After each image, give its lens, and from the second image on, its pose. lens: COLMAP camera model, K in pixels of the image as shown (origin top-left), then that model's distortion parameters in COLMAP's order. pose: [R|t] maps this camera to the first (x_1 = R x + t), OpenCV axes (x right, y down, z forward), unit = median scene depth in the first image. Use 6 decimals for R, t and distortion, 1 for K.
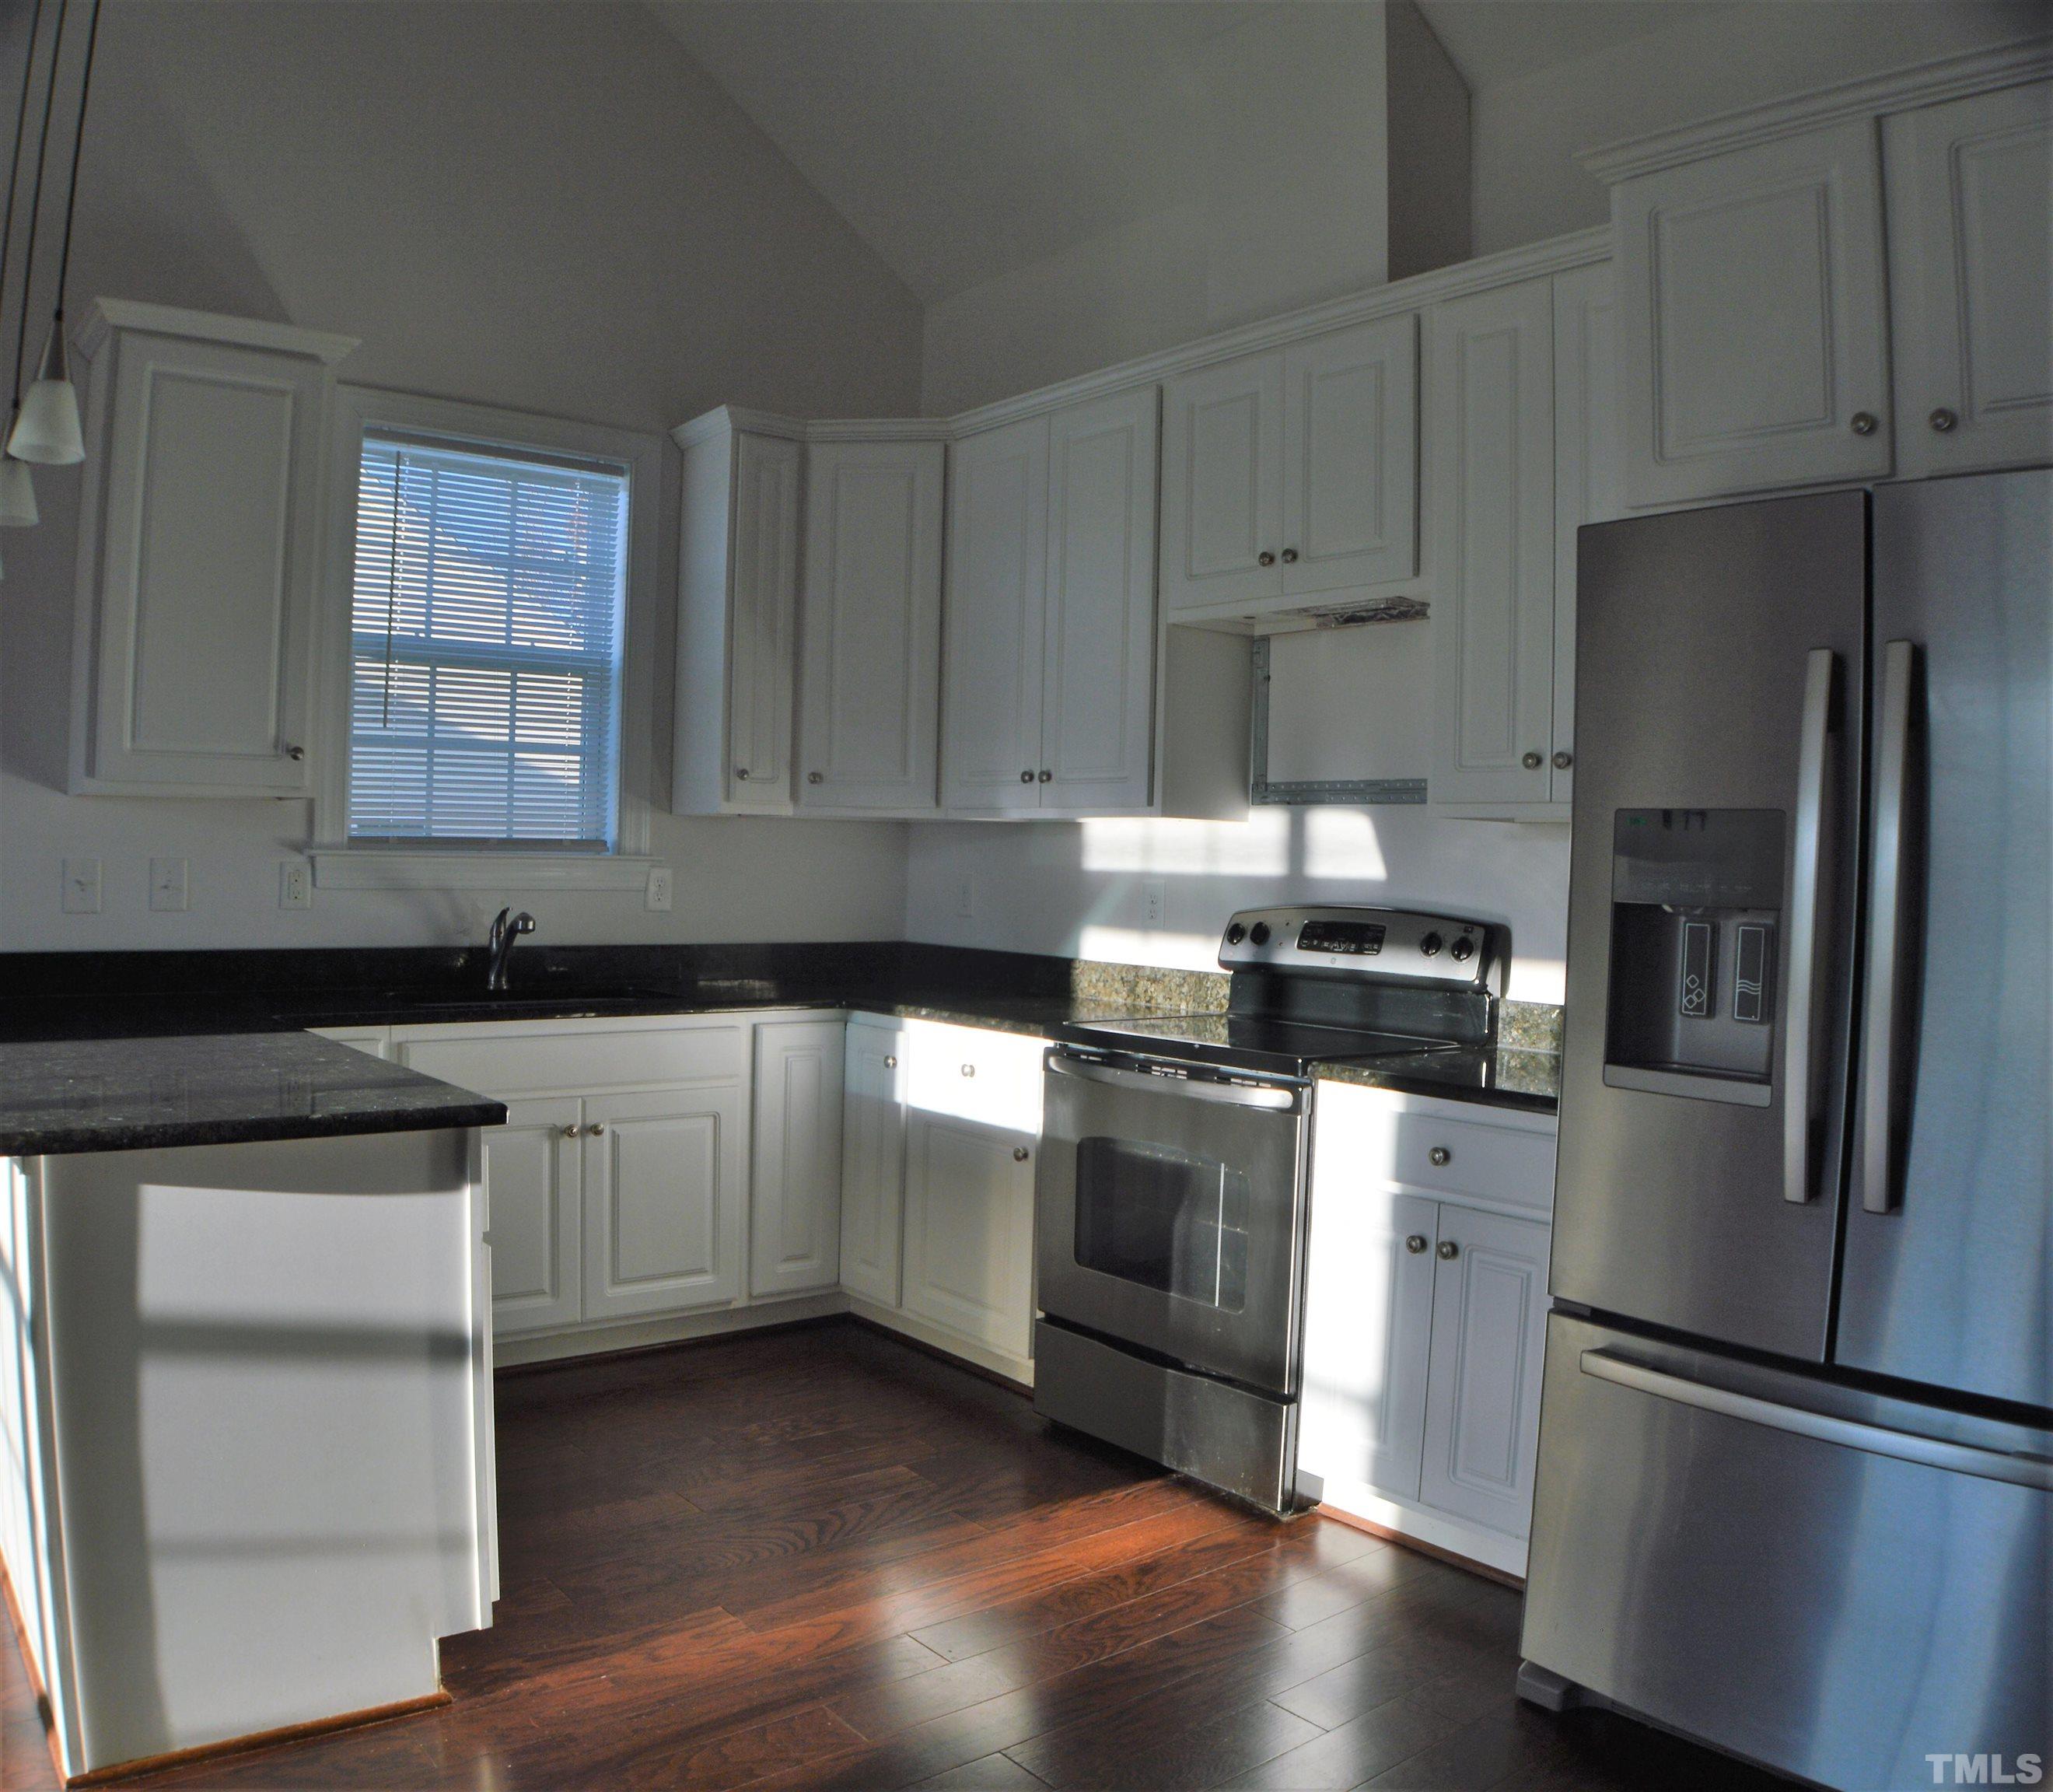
lens RADIAL K [[1691.9, 0, 1026.5], [0, 1691.9, 896.0], [0, 0, 1]] dist [-0.203149, 0.045893]
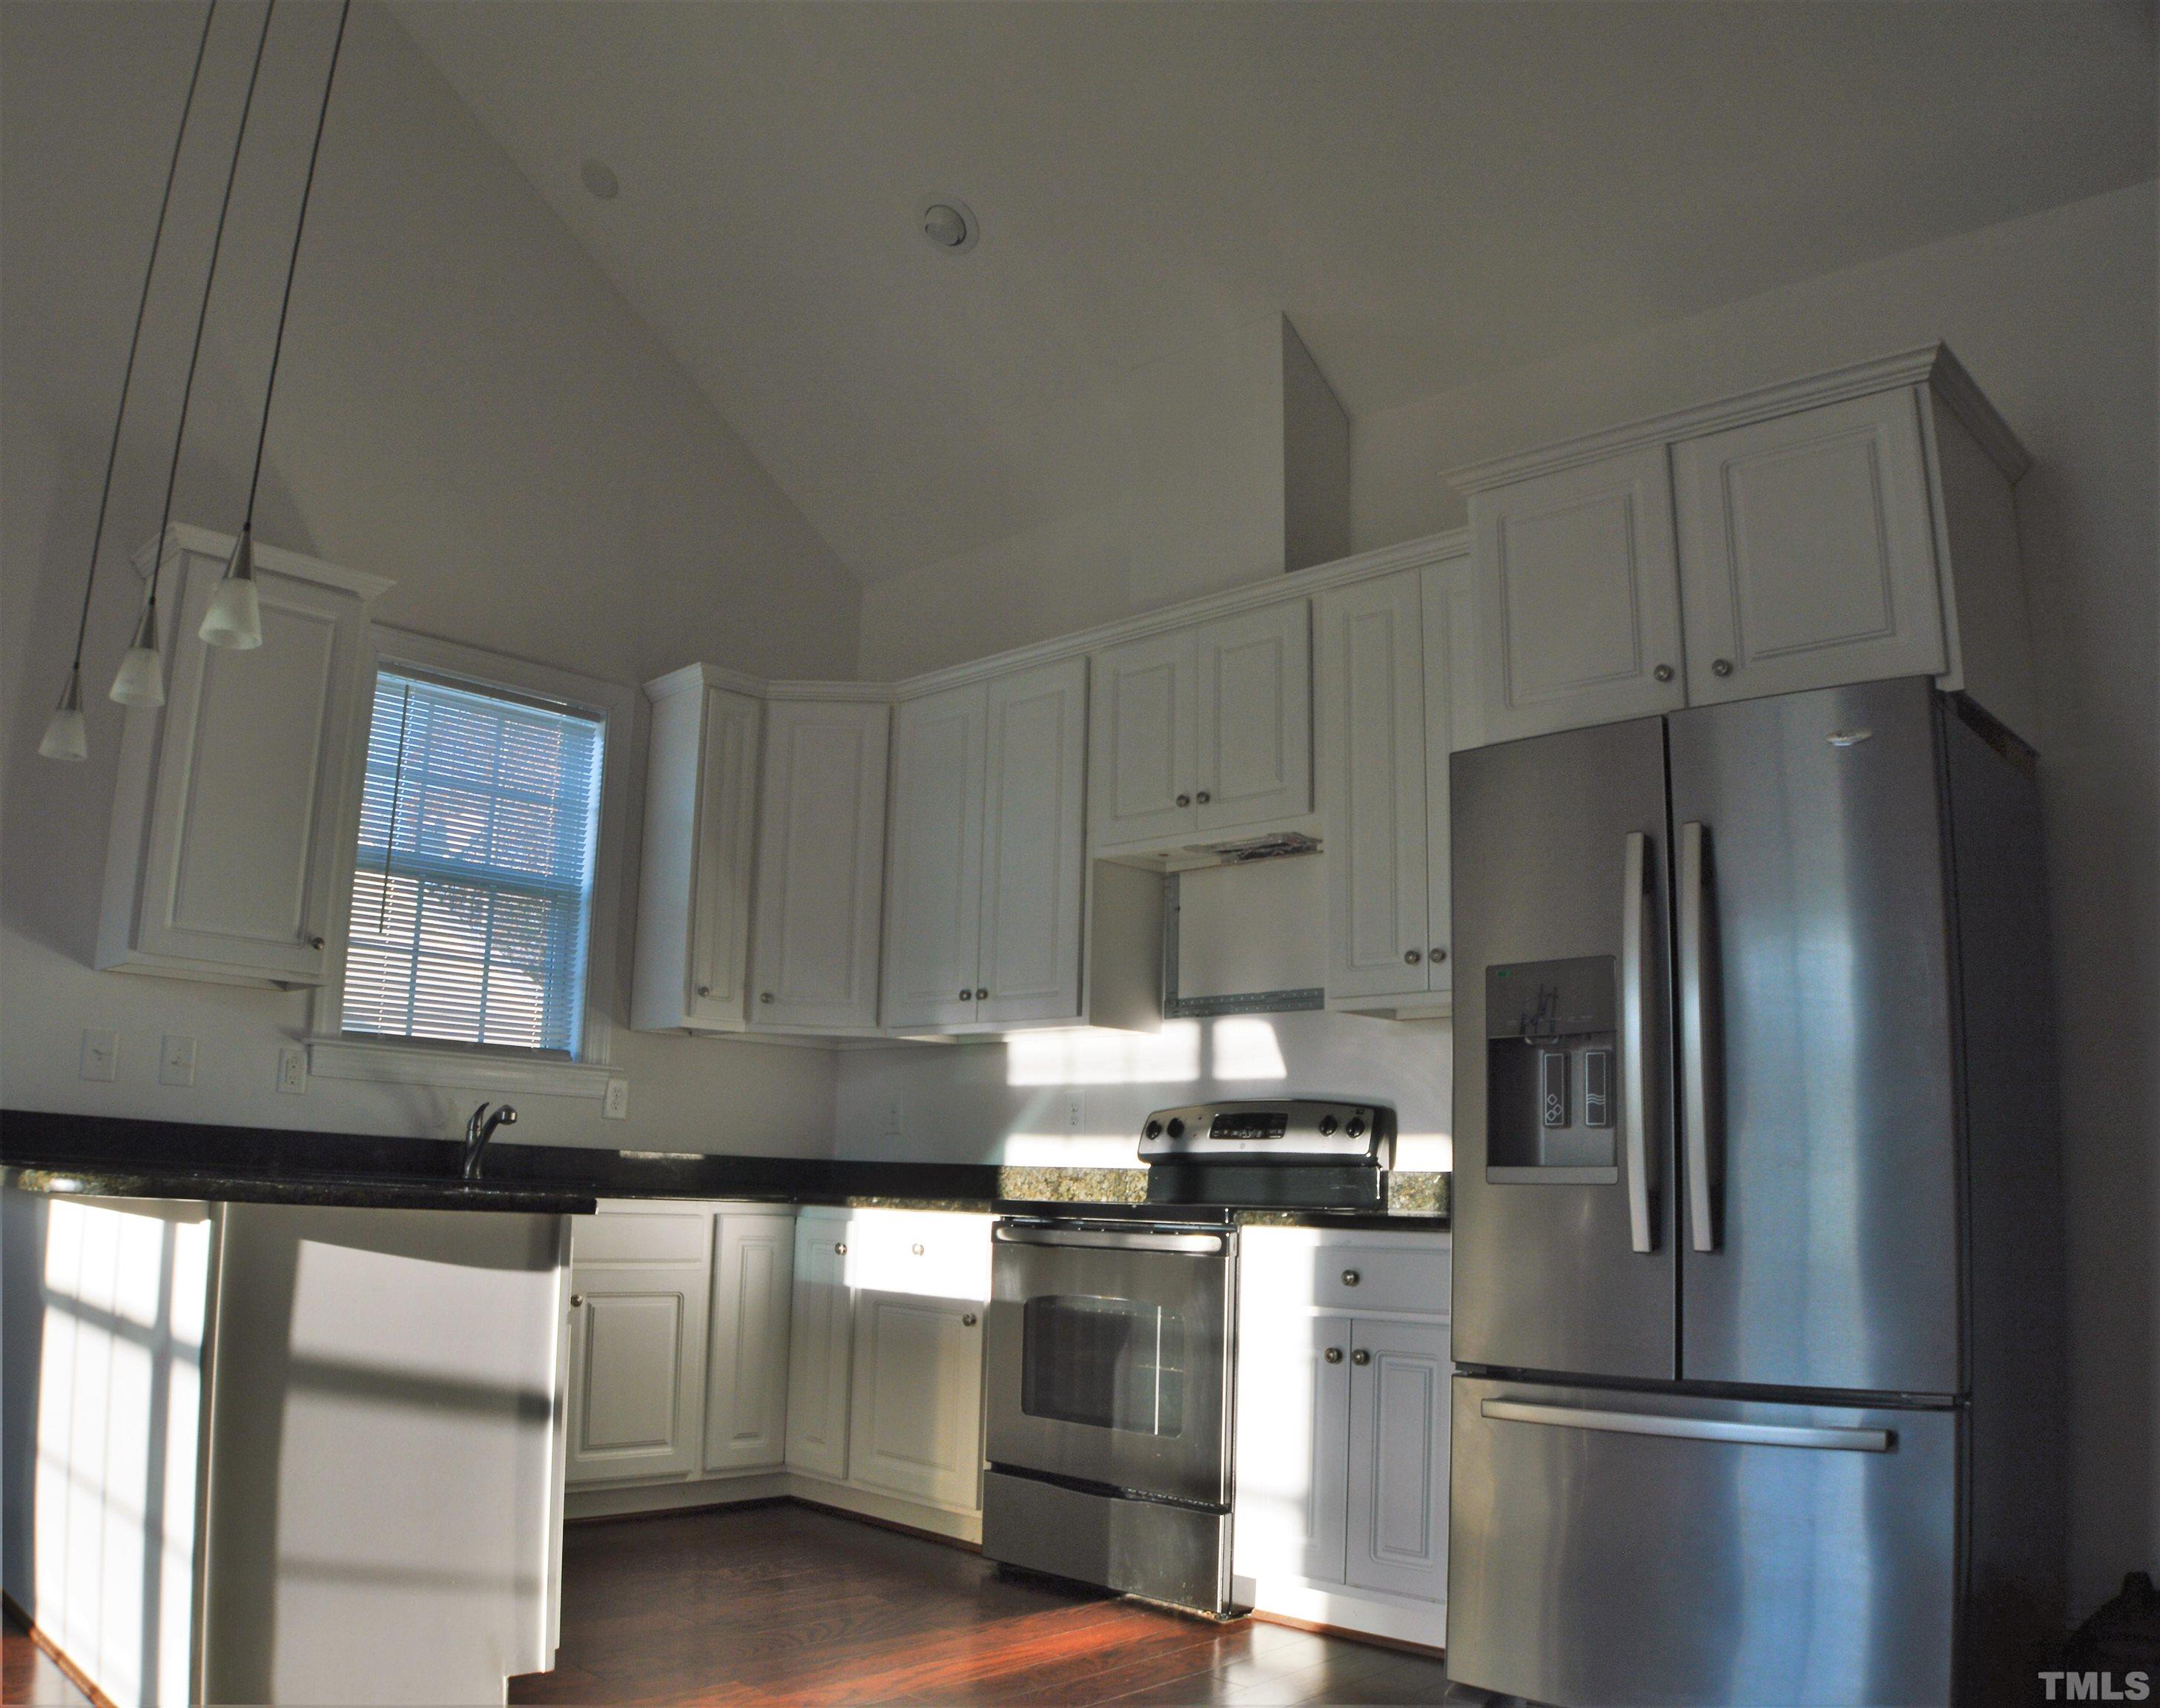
lens RADIAL K [[1769.3, 0, 1078.1], [0, 1769.3, 813.5], [0, 0, 1]] dist [-0.187993, 0.002608]
pose [[0.991881, 0.024776, 0.124736, -0.080888], [0.004246, 0.973839, -0.227199, 0.085895], [-0.127102, 0.225884, 0.965827, -0.187747]]
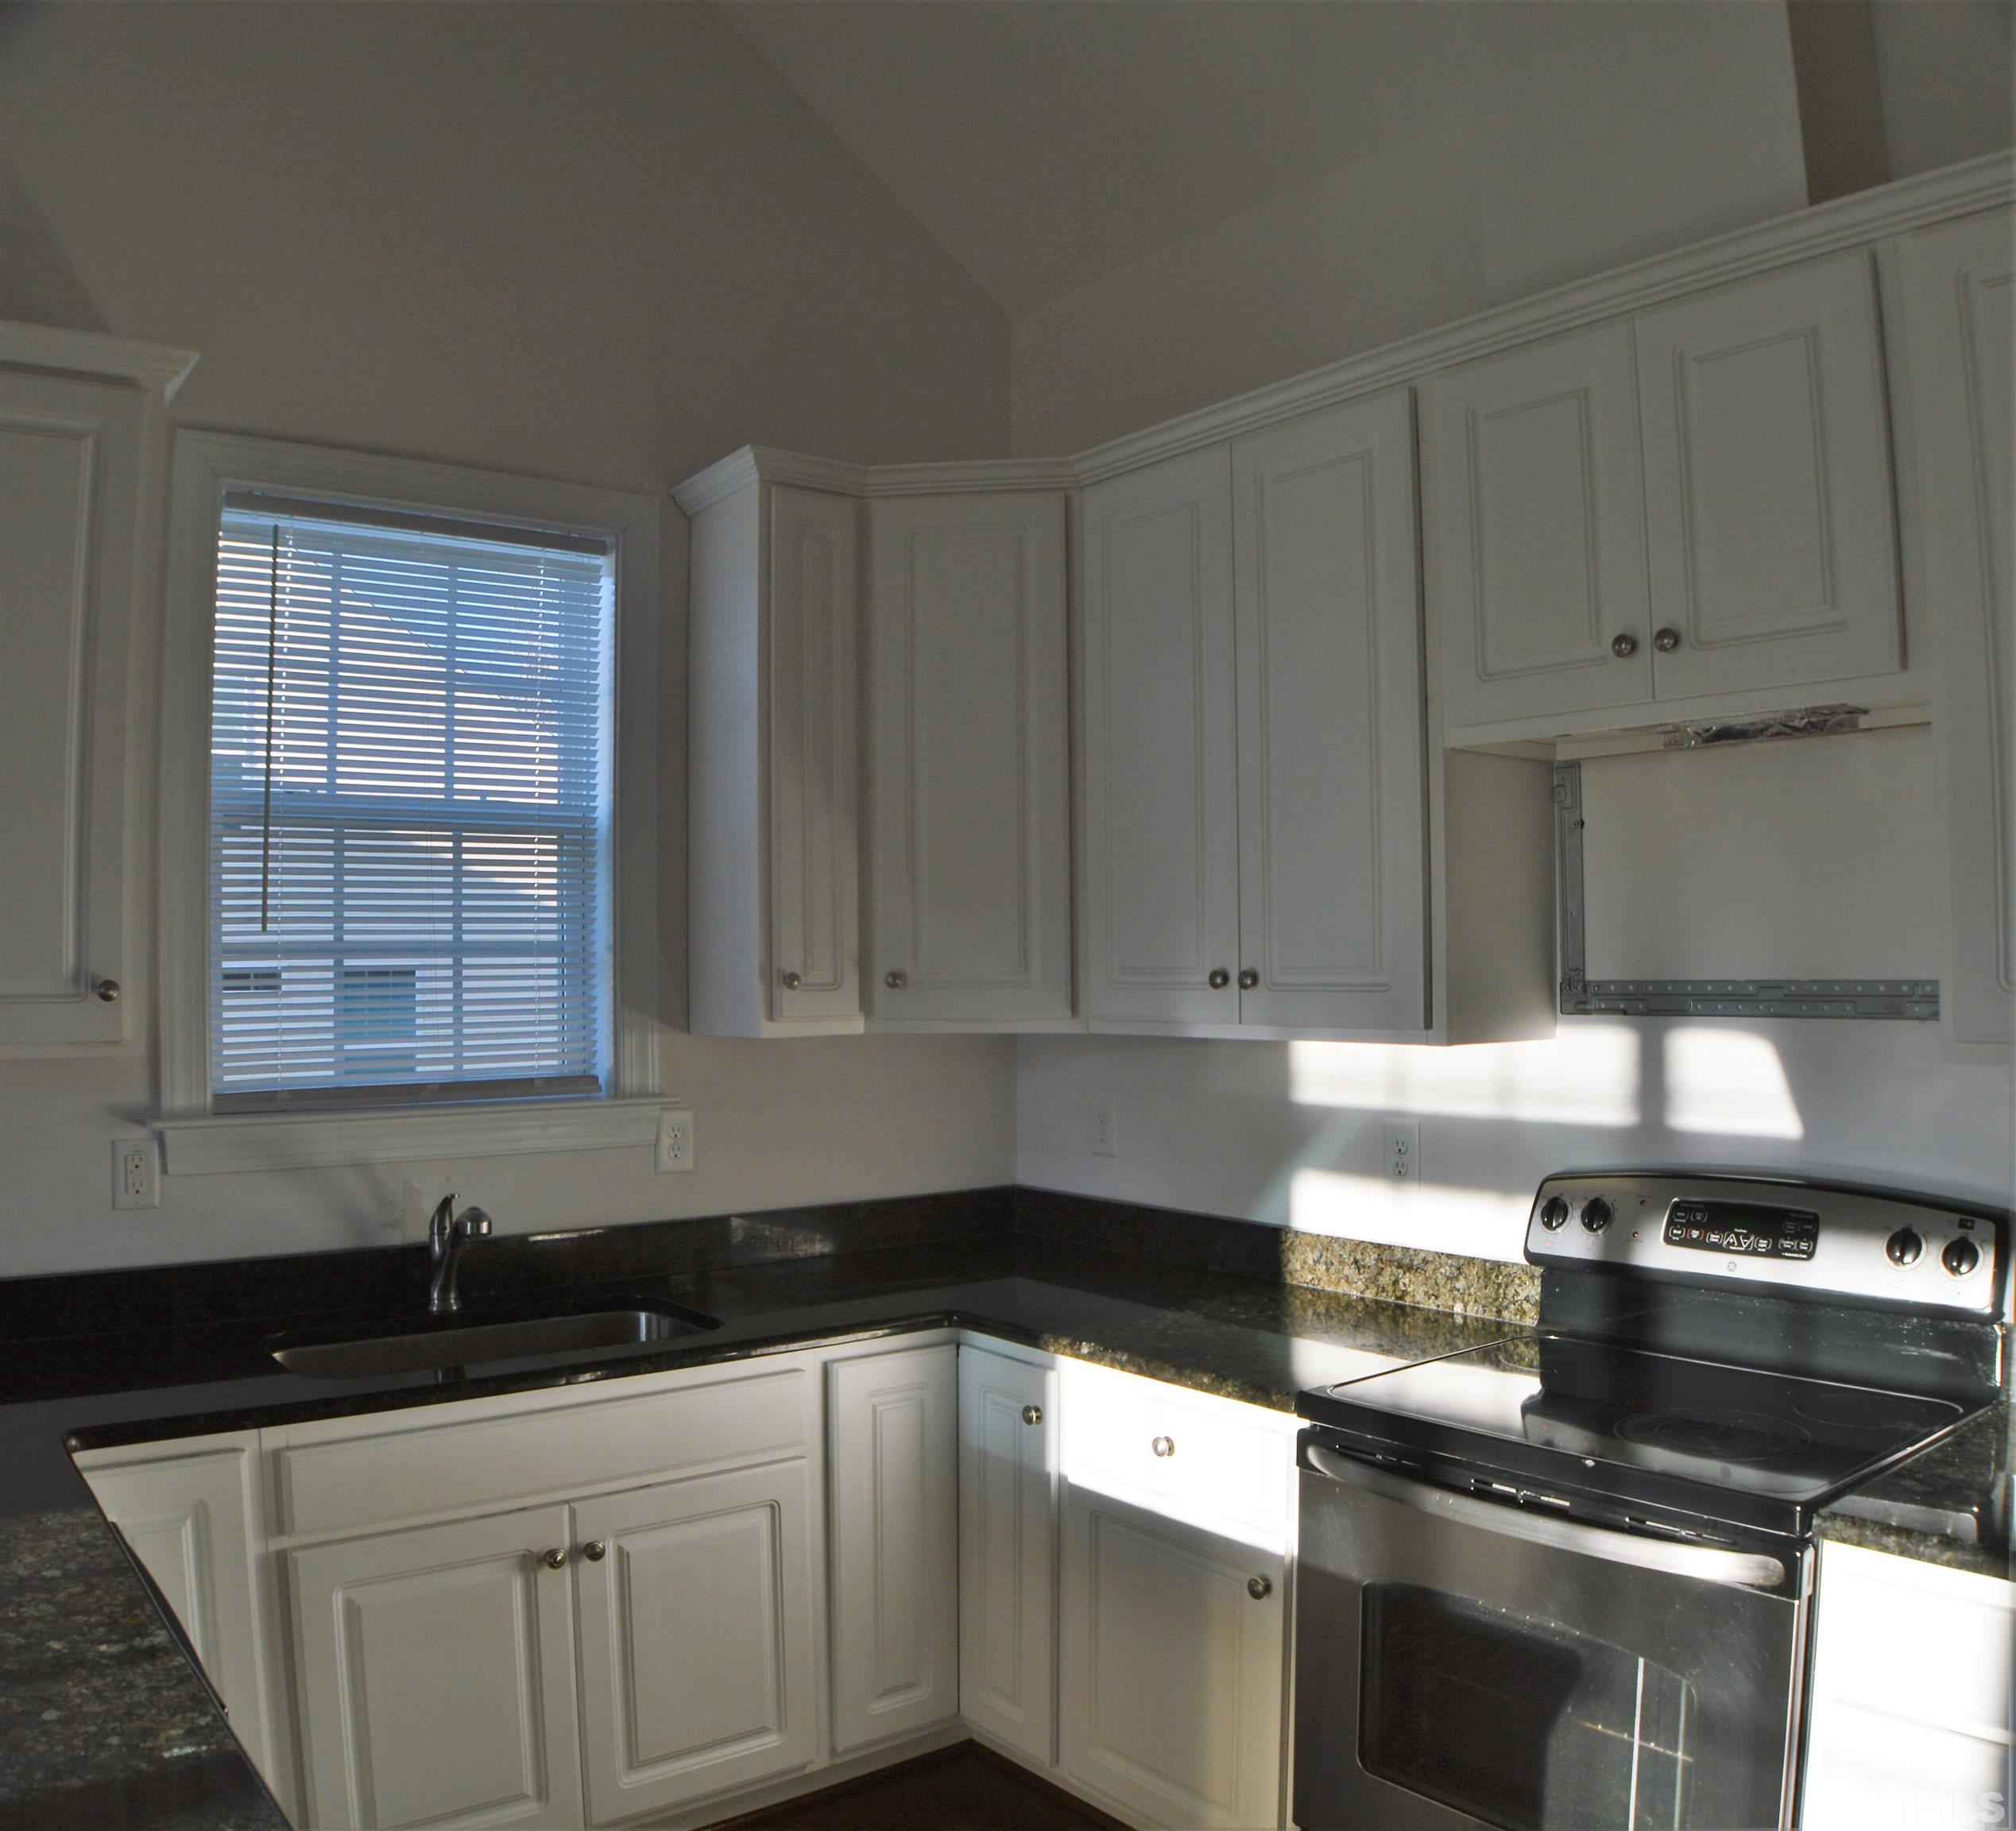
lens RADIAL K [[1681.0, 0, 1008.0], [0, 1681.0, 915.5], [0, 0, 1]] dist [-0.201385, 0.055886]
pose [[0.999327, -0.032778, -0.016479, -0.077689], [0.032007, 0.998470, -0.045093, -0.074128], [0.017932, 0.044535, 0.998847, 0.360212]]
